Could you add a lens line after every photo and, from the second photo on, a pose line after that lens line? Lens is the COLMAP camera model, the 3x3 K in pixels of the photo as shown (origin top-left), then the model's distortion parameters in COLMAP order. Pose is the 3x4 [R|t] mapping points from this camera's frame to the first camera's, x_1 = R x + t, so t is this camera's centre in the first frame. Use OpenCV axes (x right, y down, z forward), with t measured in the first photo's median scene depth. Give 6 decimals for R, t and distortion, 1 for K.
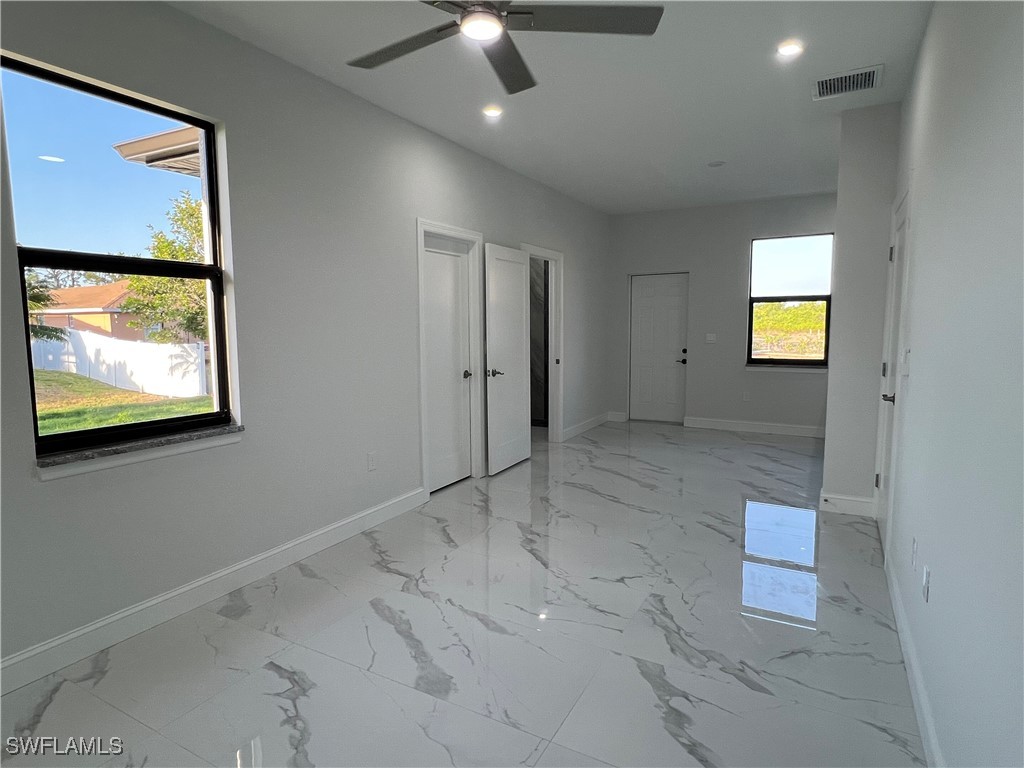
lens RADIAL K [[574.5, 0, 513.4], [0, 574.5, 383.1], [0, 0, 1]] dist [0.001151, 0.000223]
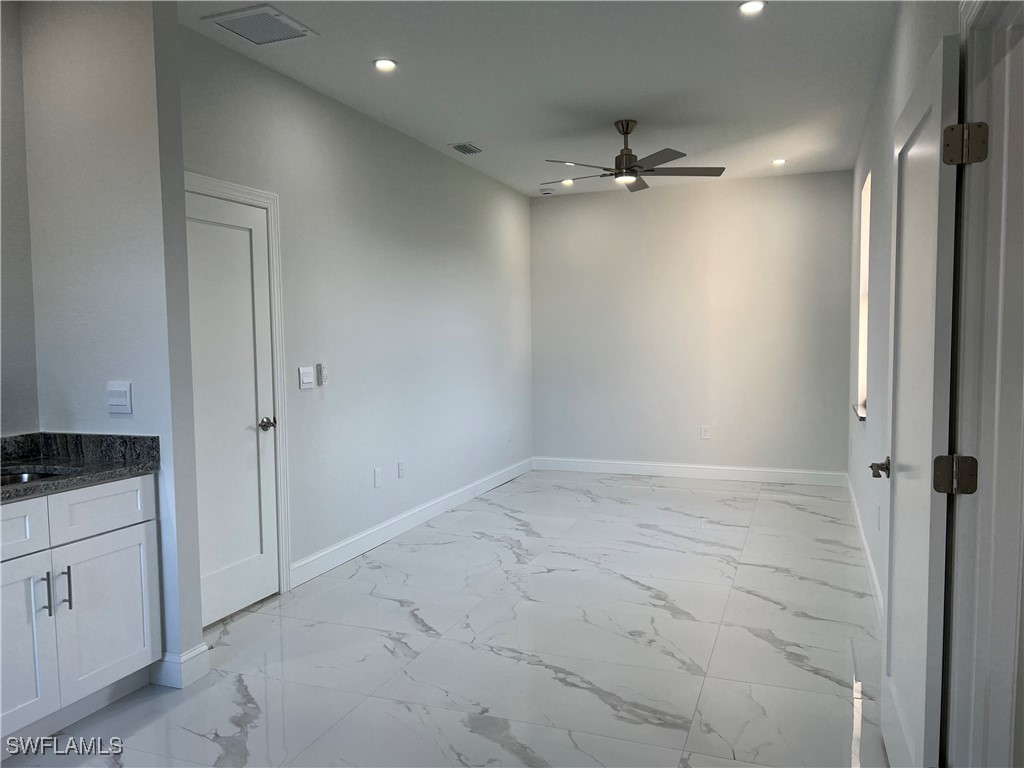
lens RADIAL K [[768.7, 0, 510.8], [0, 768.7, 387.5], [0, 0, 1]] dist [0.046871, -0.025511]
pose [[-0.990923, 0.026804, -0.131733, 0.433965], [0.003917, 0.985262, 0.171007, -0.248113], [0.134375, 0.168939, -0.976424, 2.296952]]
